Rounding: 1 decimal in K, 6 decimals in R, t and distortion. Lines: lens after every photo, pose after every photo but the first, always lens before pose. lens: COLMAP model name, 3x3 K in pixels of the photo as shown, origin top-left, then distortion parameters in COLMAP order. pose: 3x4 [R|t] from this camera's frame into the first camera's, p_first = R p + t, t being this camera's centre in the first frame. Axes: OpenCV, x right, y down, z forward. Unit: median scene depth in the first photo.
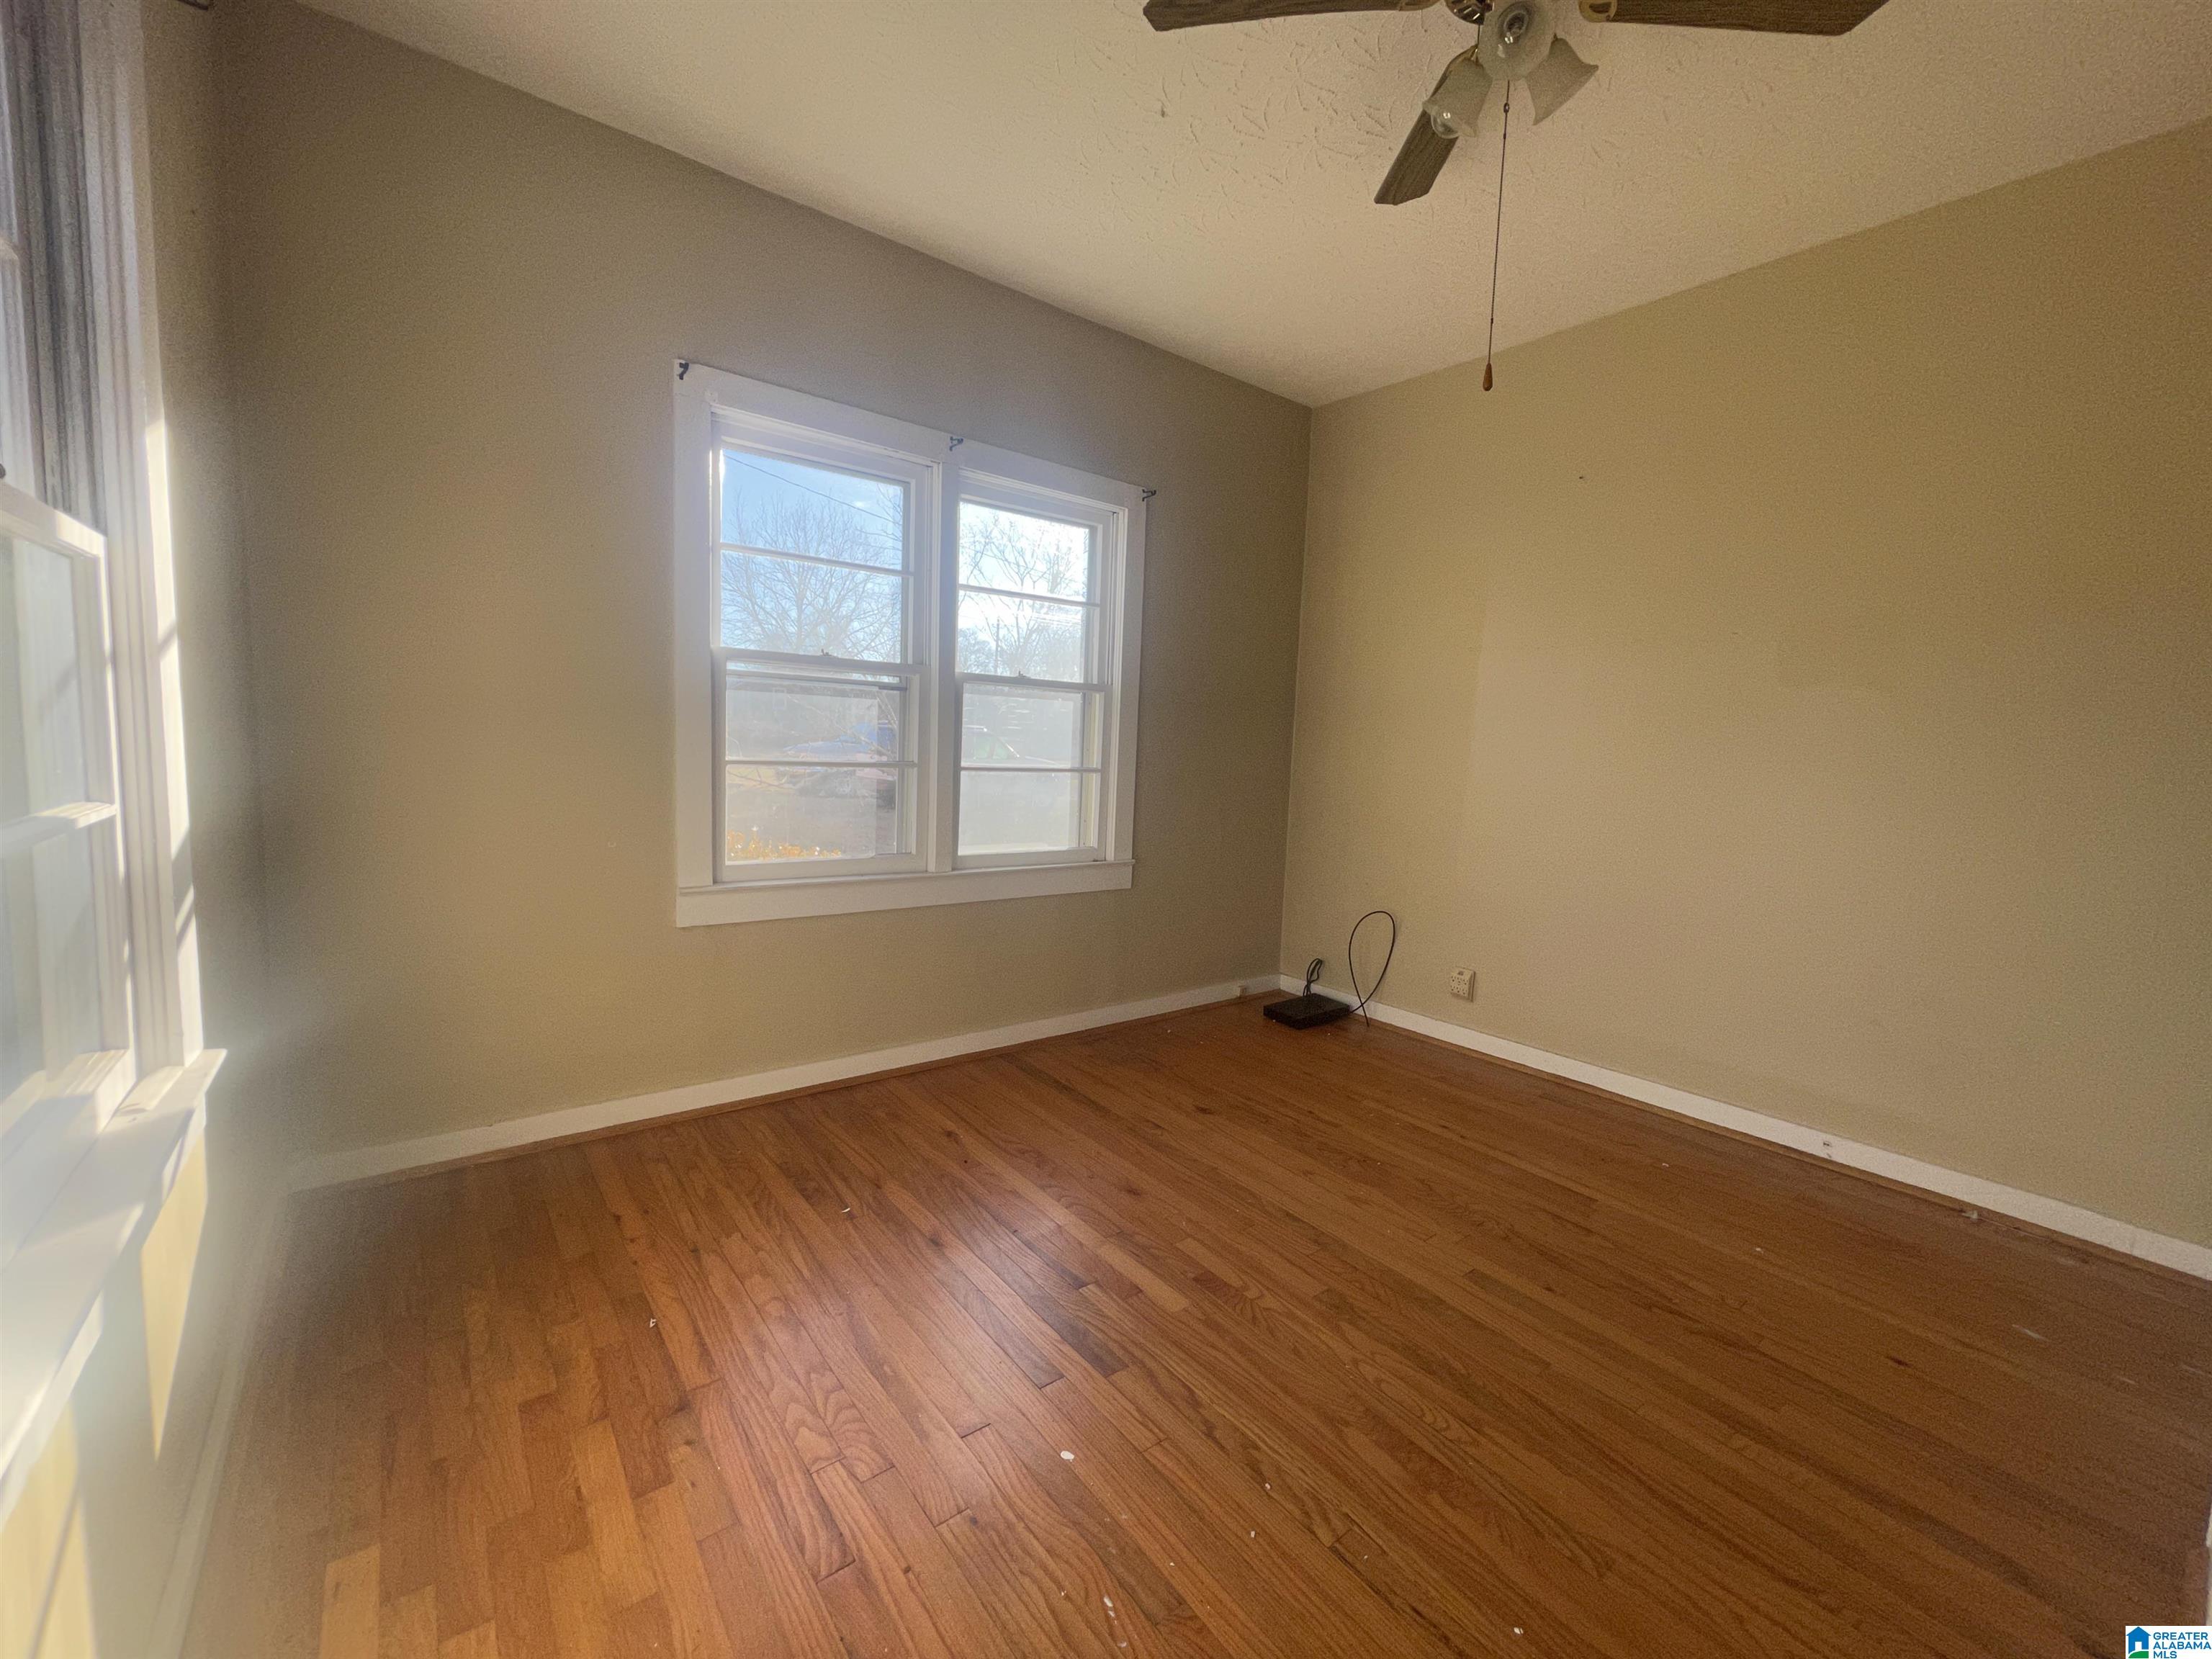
lens RADIAL K [[893.0, 0, 1102.9], [0, 893.0, 816.7], [0, 0, 1]] dist [-0.001591, 0.000058]
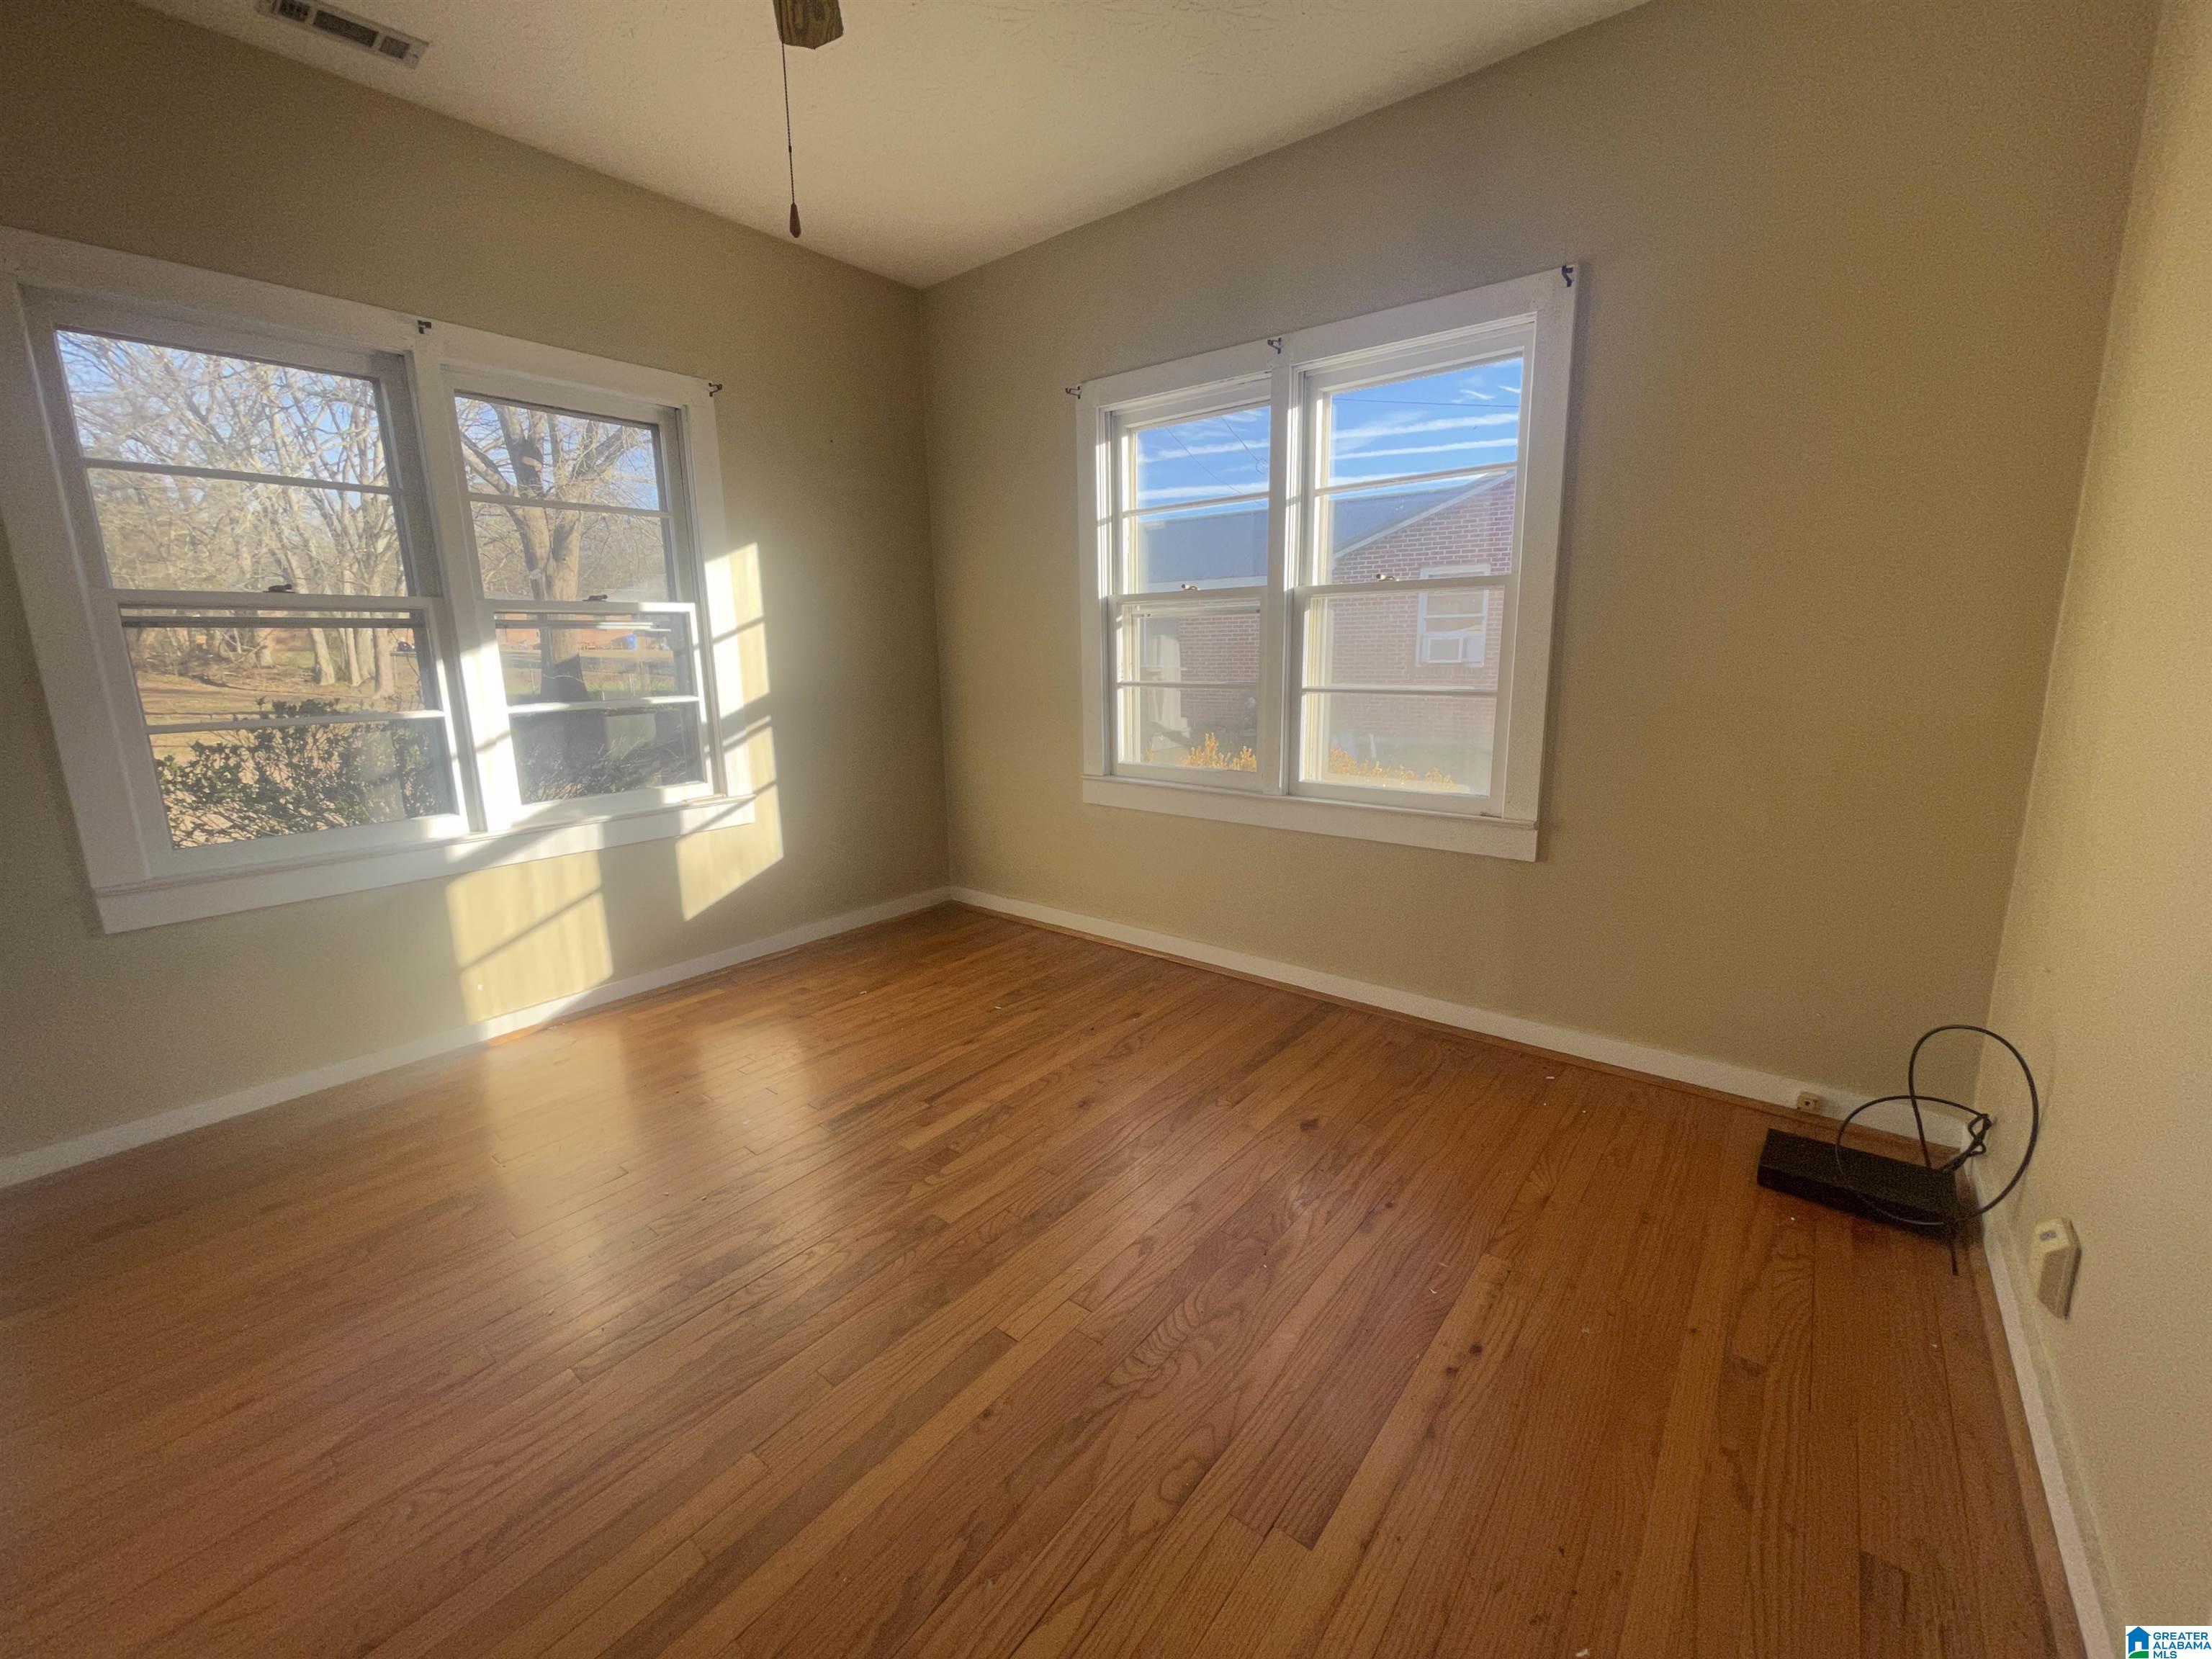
lens RADIAL K [[893.0, 0, 1102.9], [0, 893.0, 816.7], [0, 0, 1]] dist [-0.001591, 0.000058]
pose [[0.225375, 0.138157, -0.964427, 0.794261], [-0.060702, 0.989963, 0.127630, -0.031585], [0.972379, 0.029778, 0.231499, 0.626372]]
